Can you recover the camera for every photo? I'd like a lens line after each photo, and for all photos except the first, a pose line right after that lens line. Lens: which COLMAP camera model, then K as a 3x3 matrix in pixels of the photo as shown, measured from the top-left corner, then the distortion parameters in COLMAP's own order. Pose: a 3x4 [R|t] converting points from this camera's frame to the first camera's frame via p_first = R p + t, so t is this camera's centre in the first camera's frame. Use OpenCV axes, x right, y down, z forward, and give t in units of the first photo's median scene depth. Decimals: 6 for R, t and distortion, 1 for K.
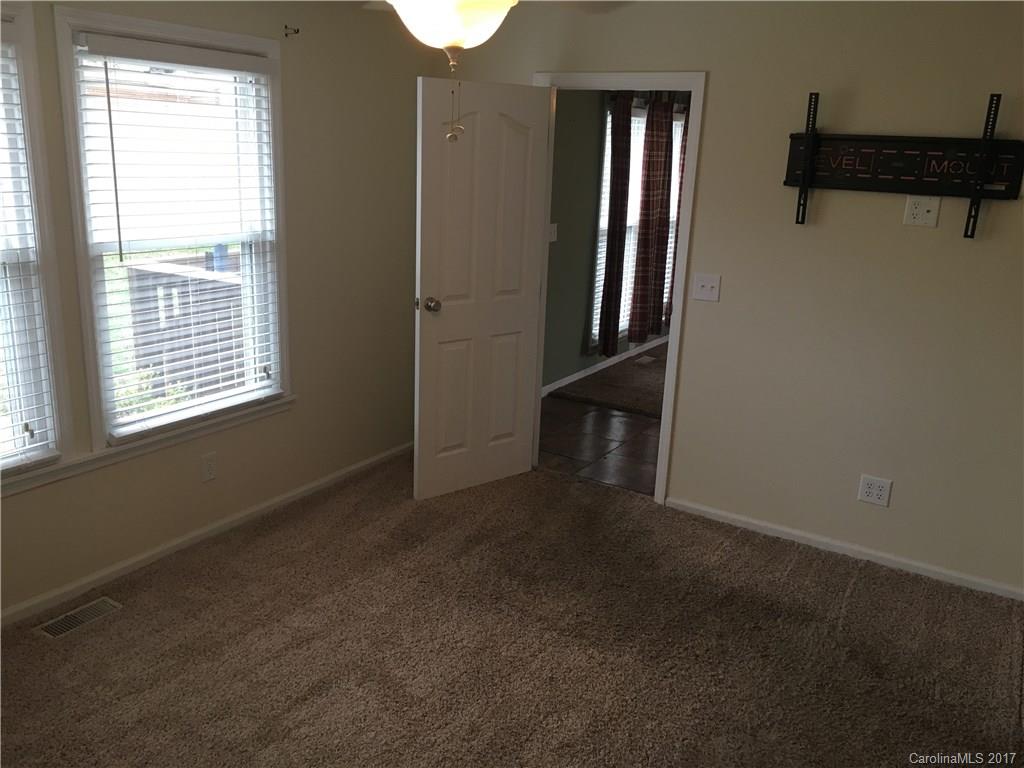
lens RADIAL K [[867.2, 0, 511.7], [0, 867.2, 382.7], [0, 0, 1]] dist [0.058773, -0.042990]
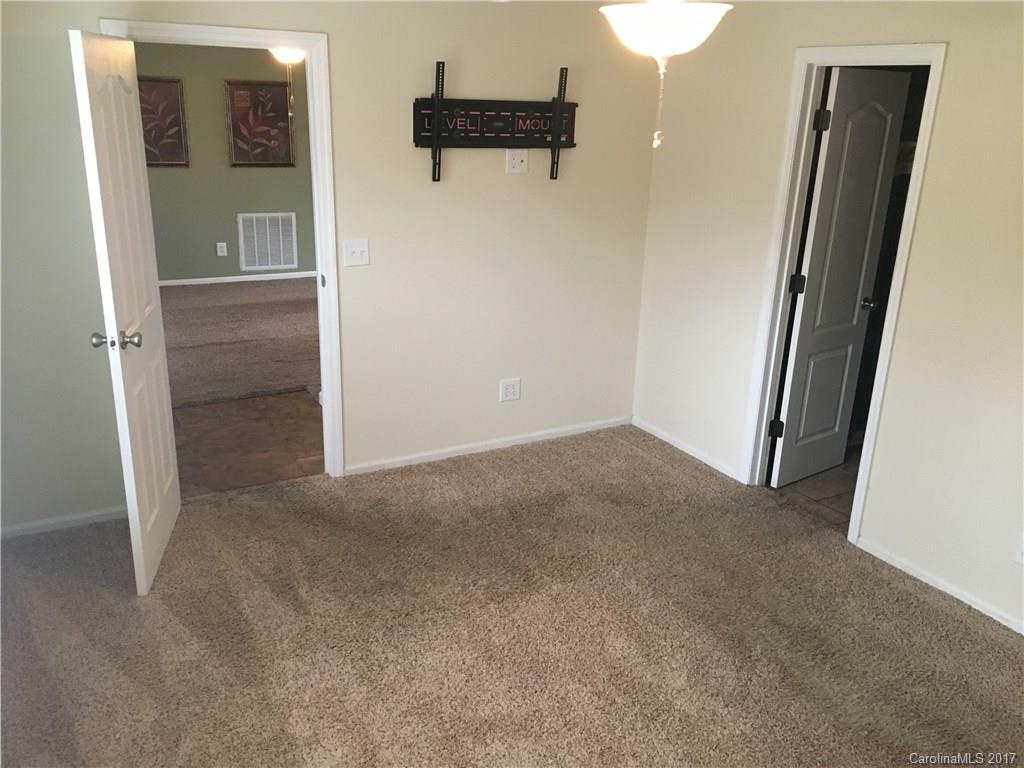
lens RADIAL K [[867.2, 0, 506.5], [0, 867.2, 385.1], [0, 0, 1]] dist [0.058773, -0.042990]
pose [[0.490615, -0.303049, 0.816981, -0.622890], [0.226461, 0.949703, 0.216285, -0.158557], [-0.841435, 0.078902, 0.534567, 0.364398]]
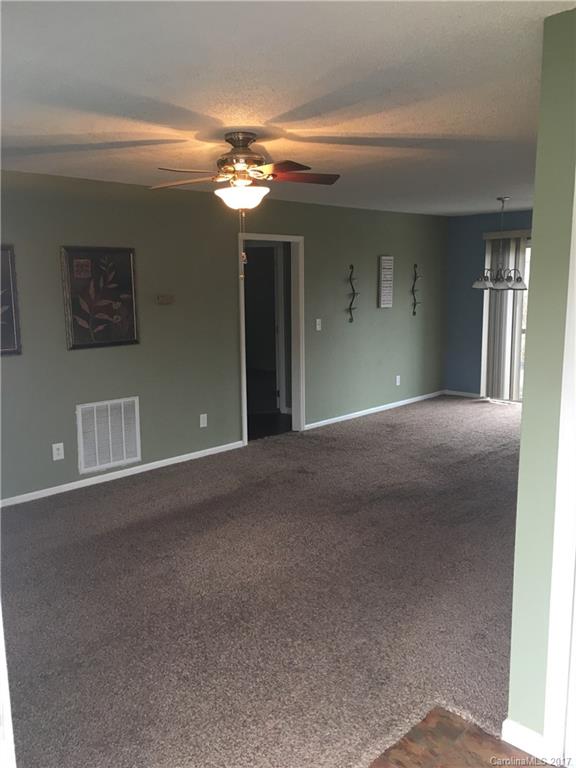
lens RADIAL K [[650.4, 0, 289.4], [0, 650.4, 383.5], [0, 0, 1]] dist [0.058773, -0.042990]
pose [[0.223758, -0.199997, 0.953904, -0.421504], [0.287238, 0.948783, 0.131545, -0.242623], [-0.931357, 0.244563, 0.269744, 0.801424]]
